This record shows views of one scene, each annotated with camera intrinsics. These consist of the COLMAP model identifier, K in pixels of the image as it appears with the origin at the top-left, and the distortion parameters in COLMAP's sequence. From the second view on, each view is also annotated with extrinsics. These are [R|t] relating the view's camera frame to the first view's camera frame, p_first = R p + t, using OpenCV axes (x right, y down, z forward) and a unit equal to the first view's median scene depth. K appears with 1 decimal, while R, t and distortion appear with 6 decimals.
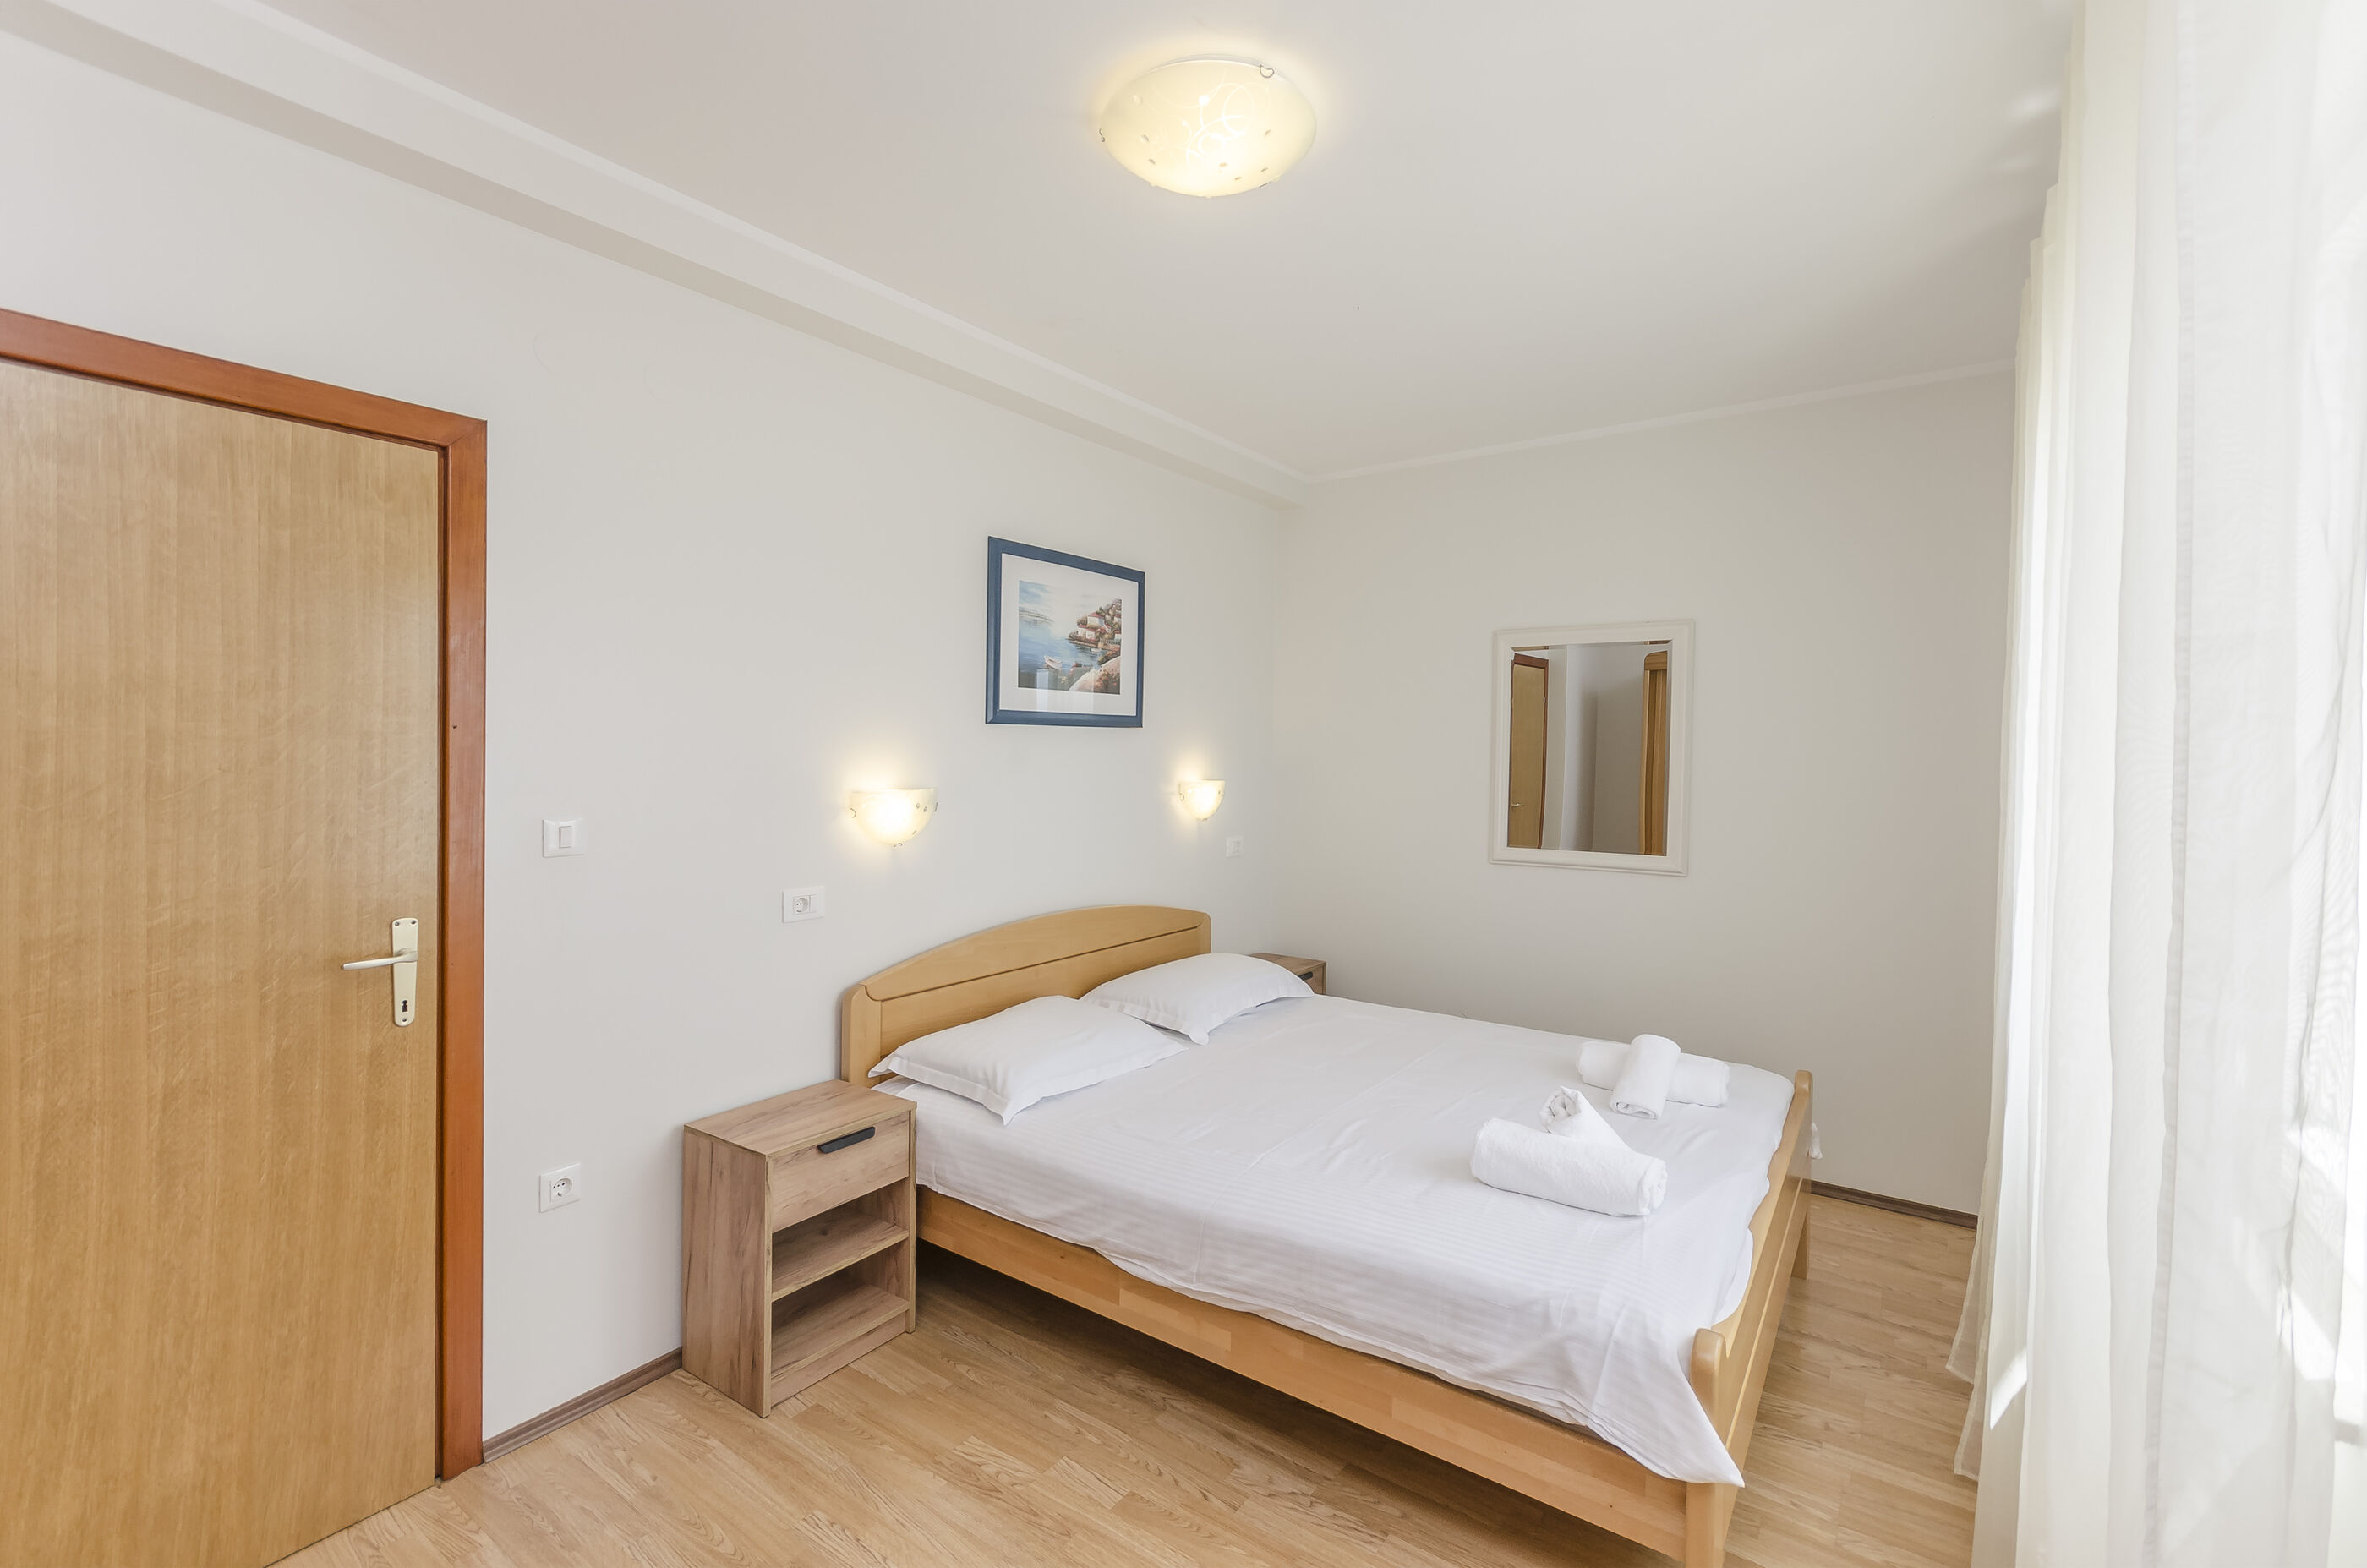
lens RADIAL K [[1040.4, 0, 1193.9], [0, 1040.4, 763.4], [0, 0, 1]] dist [0.000221, -0.000425]
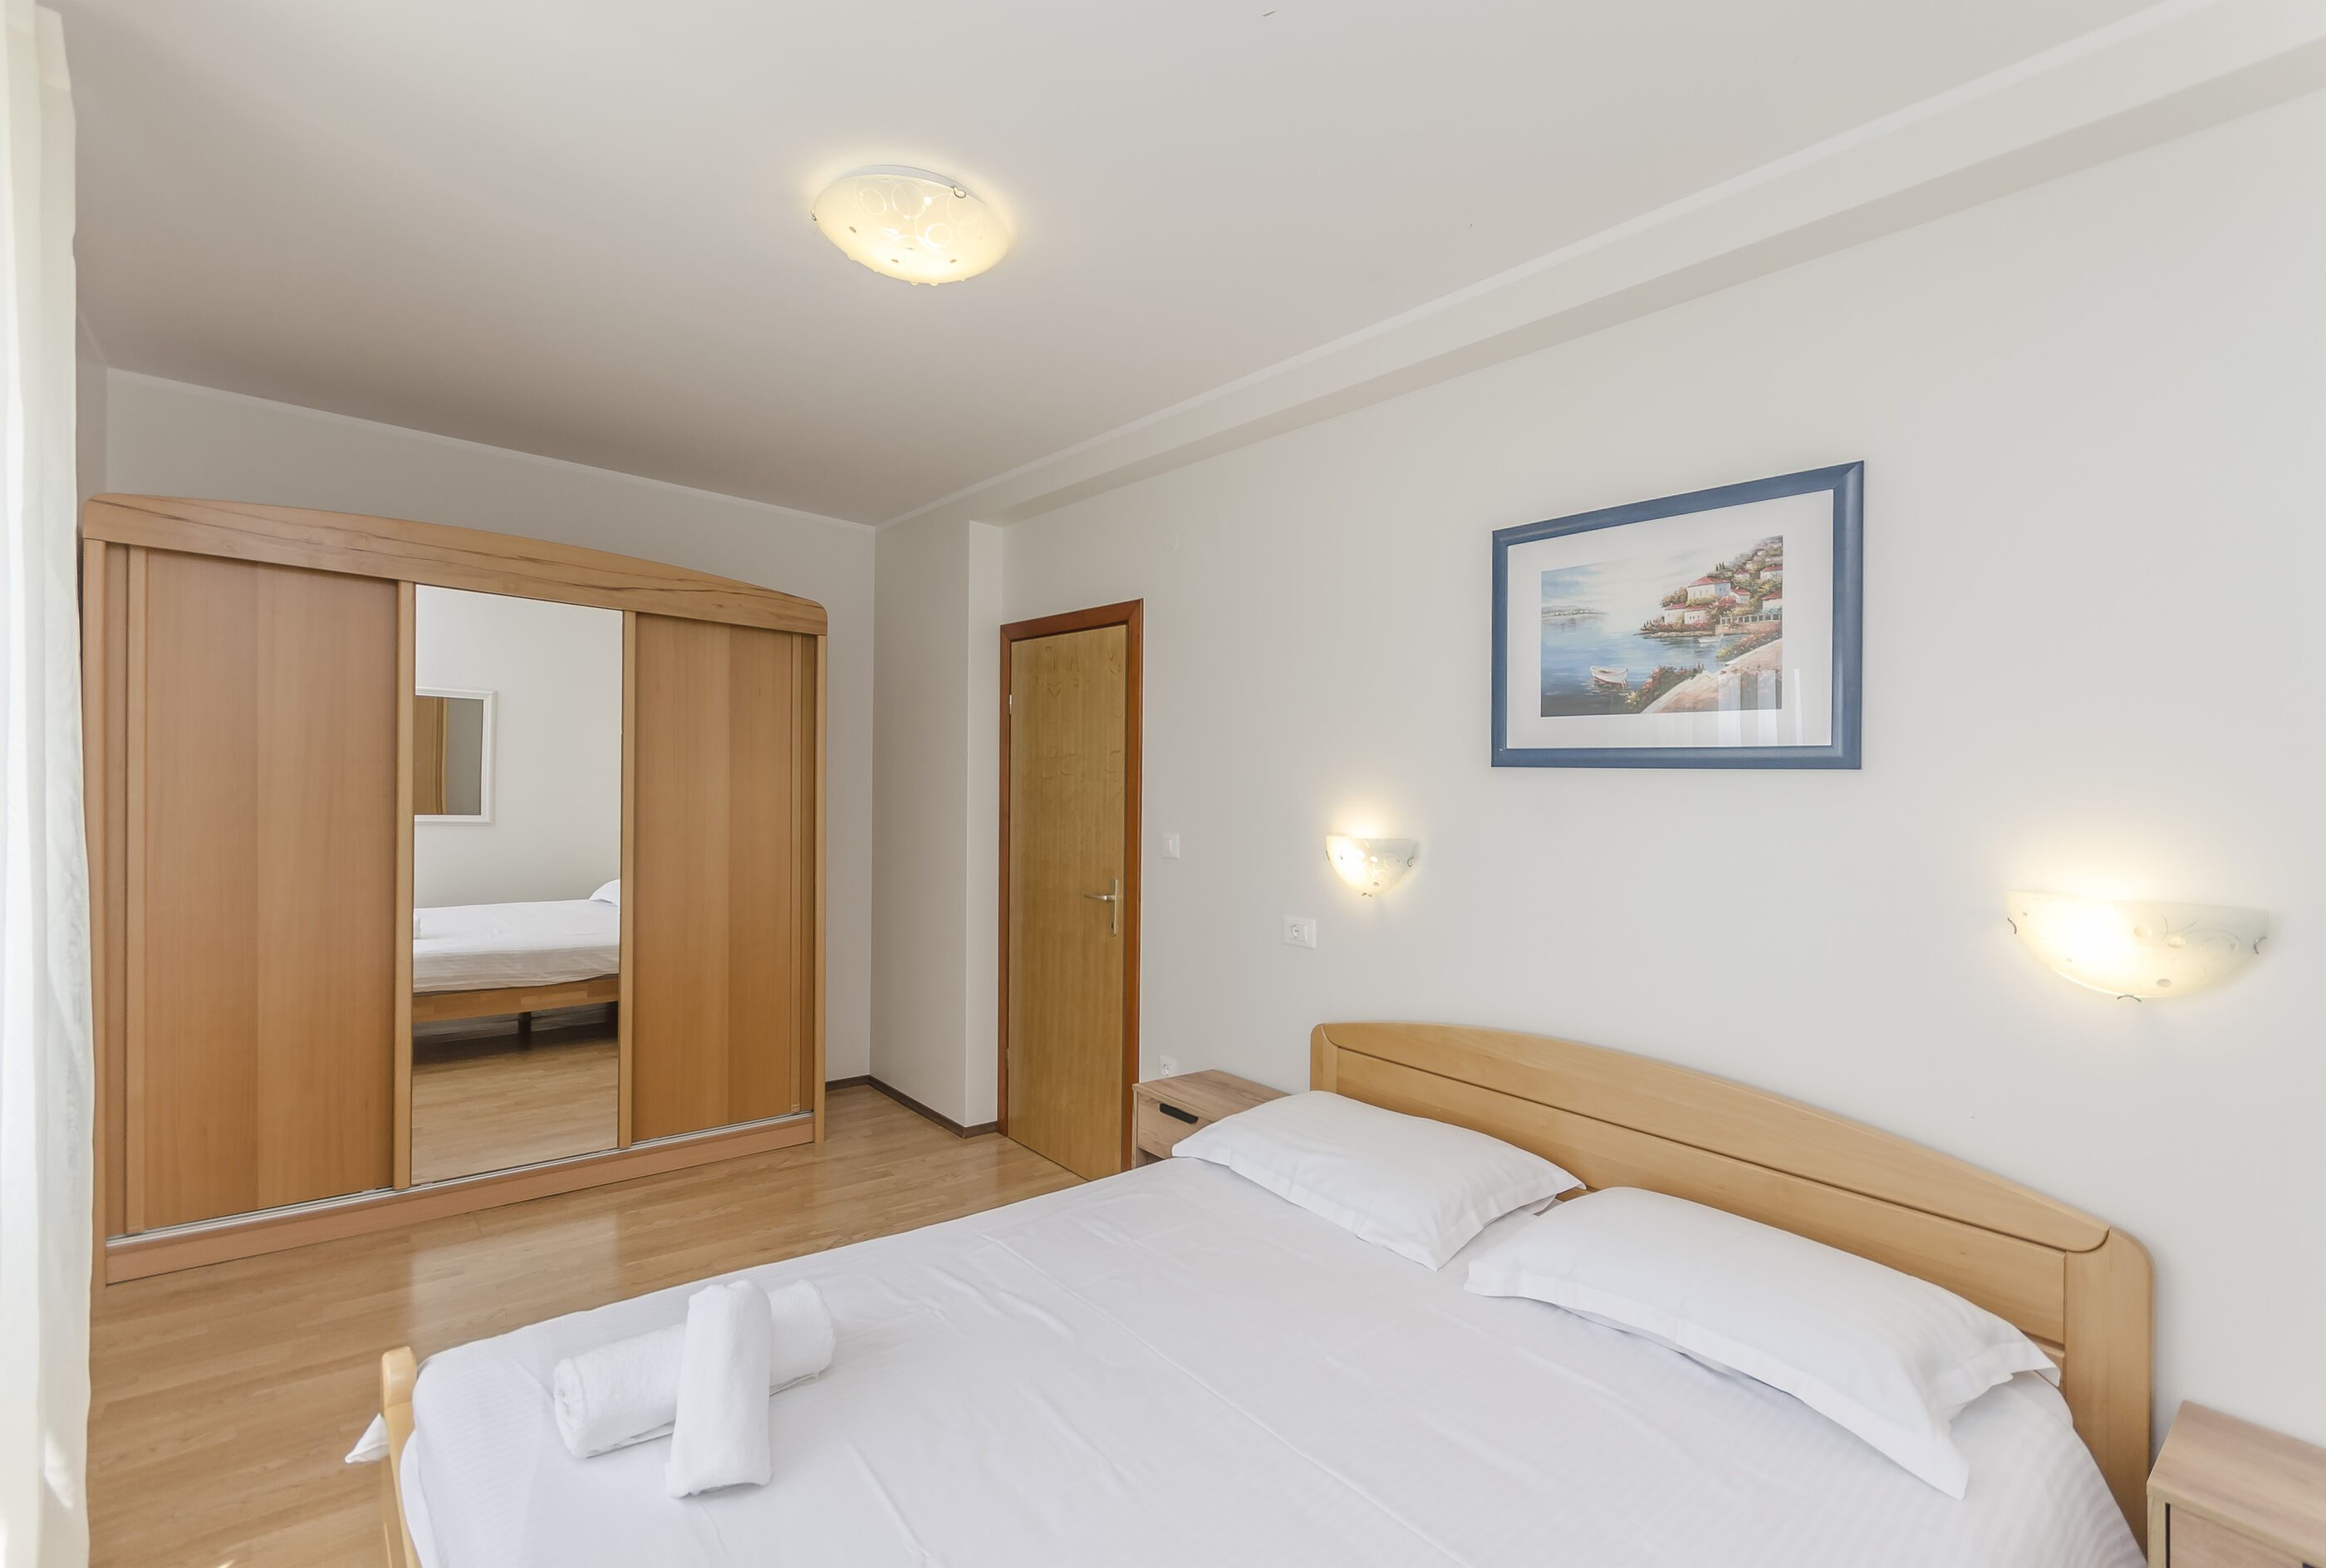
lens RADIAL K [[1073.4, 0, 1163.0], [0, 1073.4, 784.0], [0, 0, 1]] dist [0.020495, 0.000177]
pose [[-0.266923, -0.005418, -0.963703, 0.630171], [-0.038222, 0.999257, 0.004969, -0.018708], [0.962960, 0.038161, -0.266932, 0.936275]]
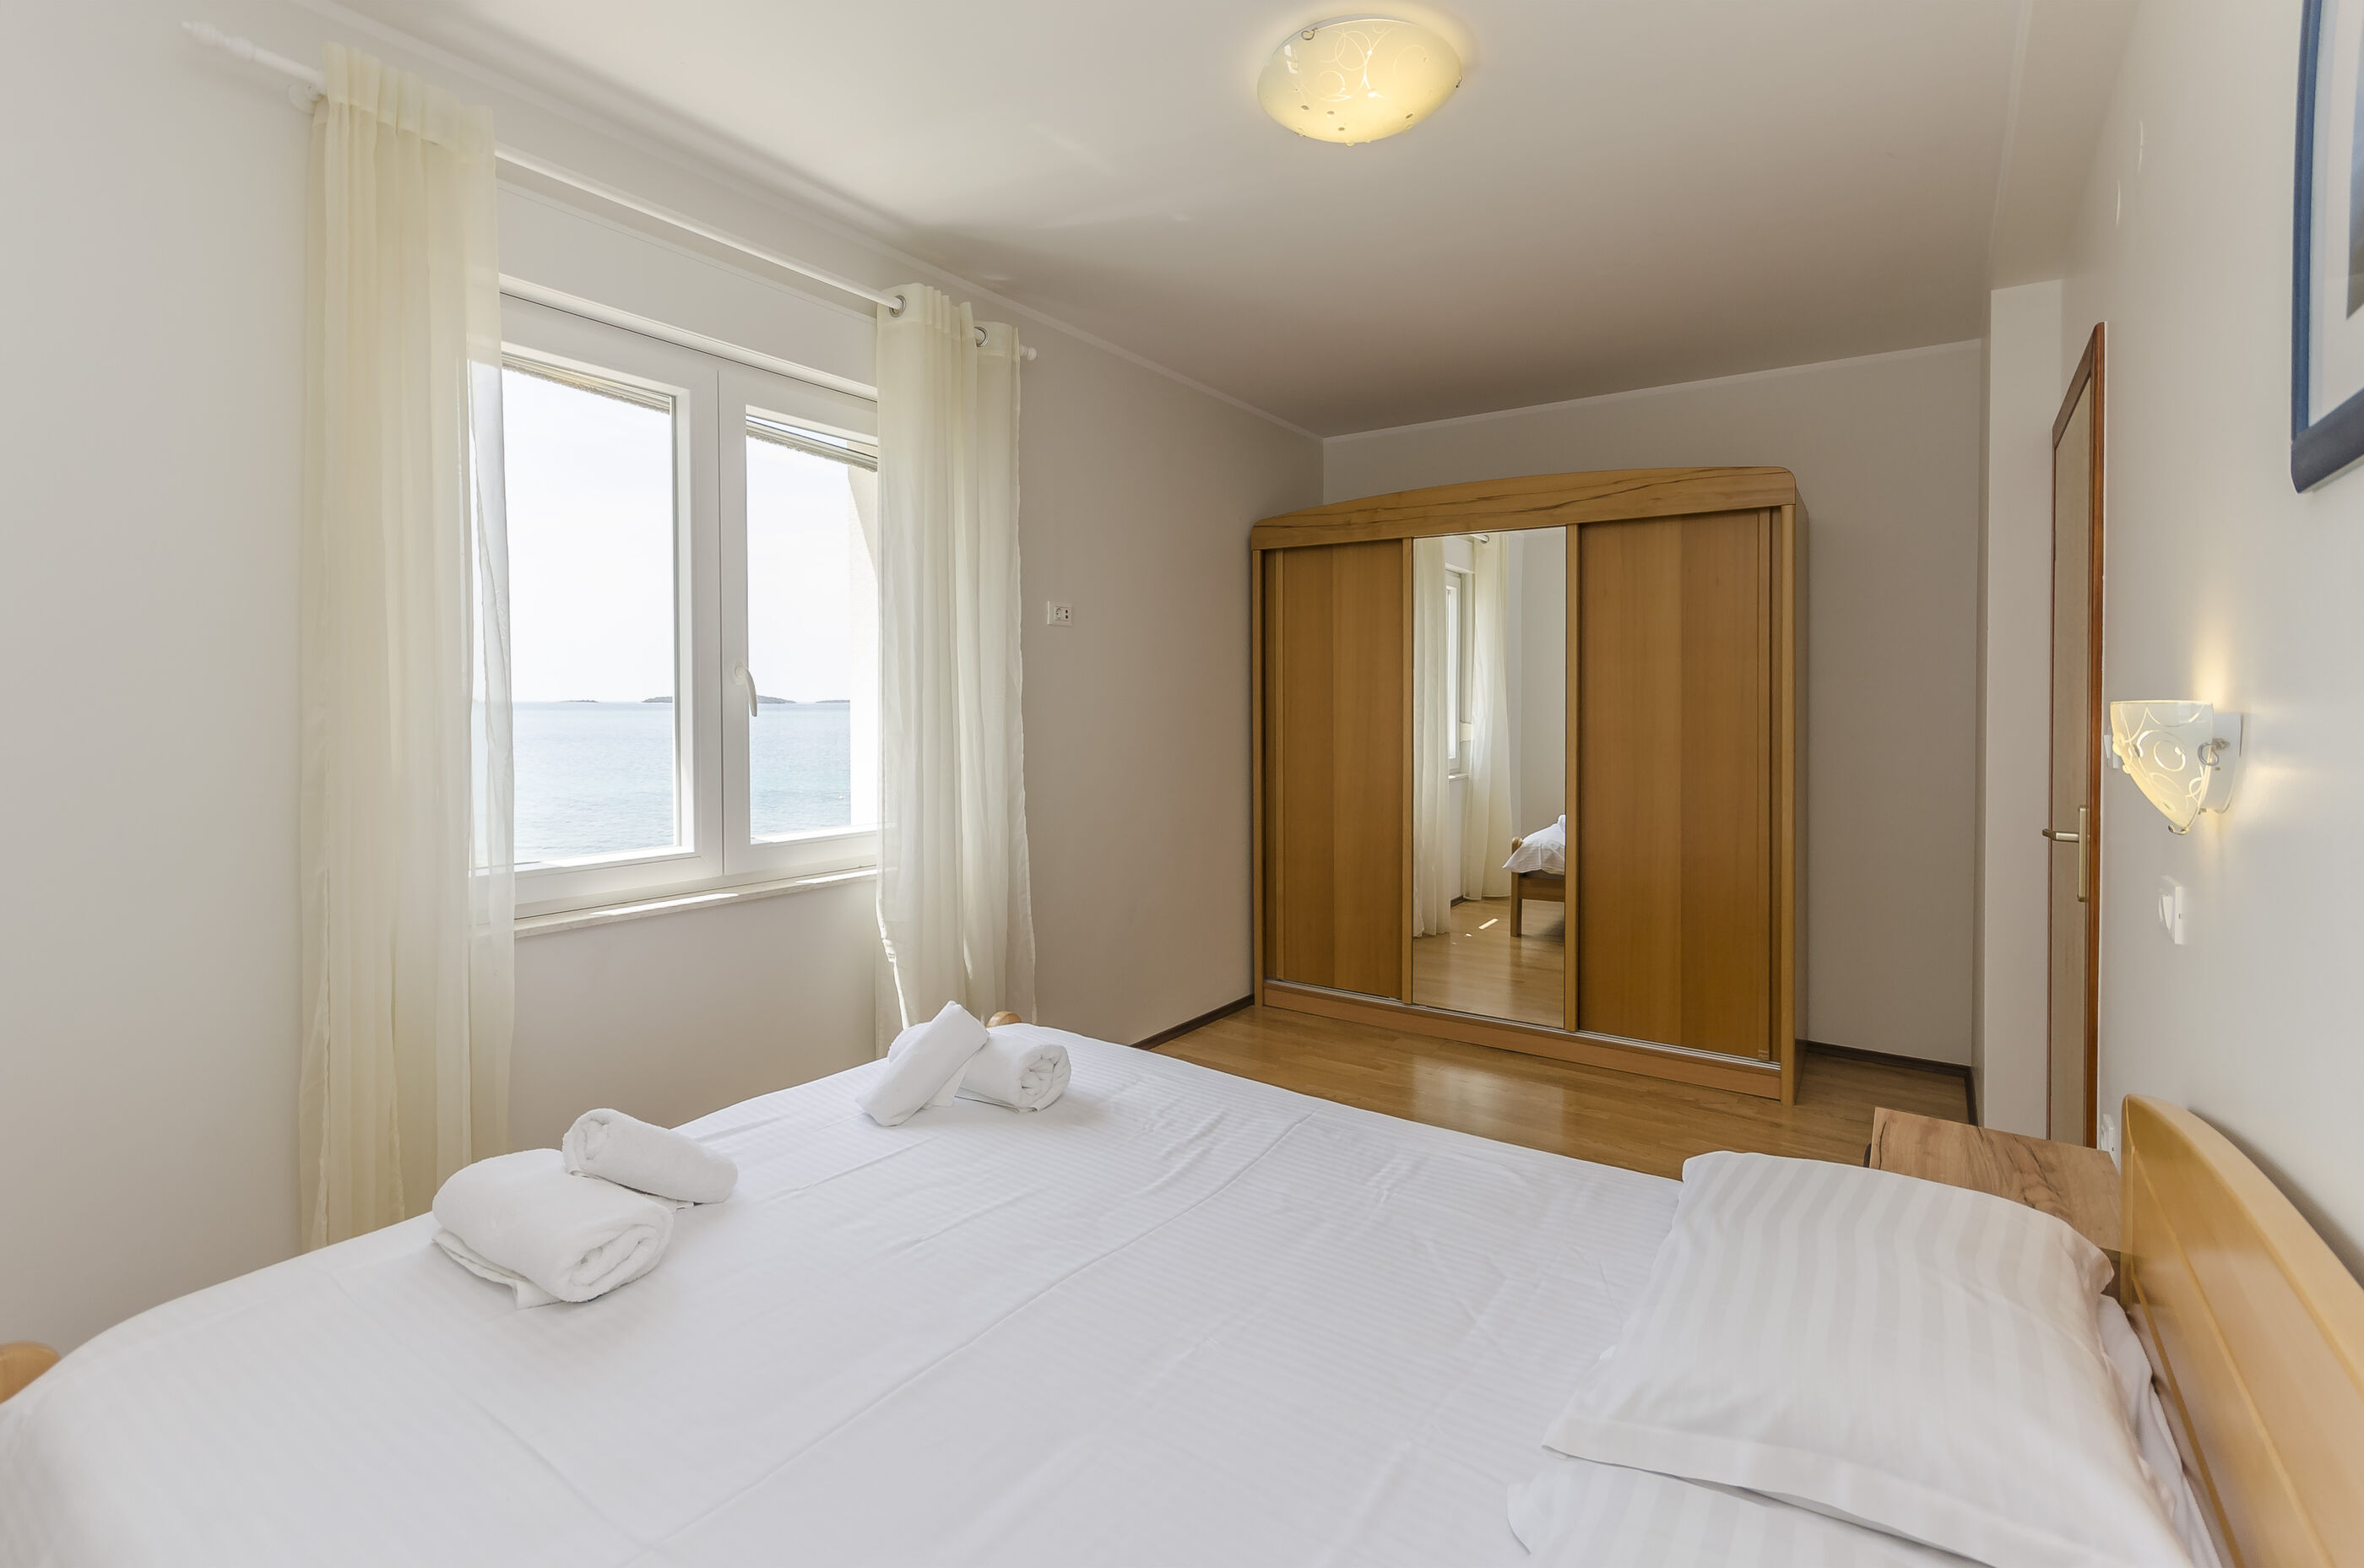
lens RADIAL K [[1039.2, 0, 1192.4], [0, 1039.2, 763.5], [0, 0, 1]] dist [0.000221, -0.000425]
pose [[-0.999975, 0.000979, 0.007060, 0.109494], [0.001396, 0.998238, 0.059323, 0.020461], [-0.006990, 0.059331, -0.998214, 1.244190]]
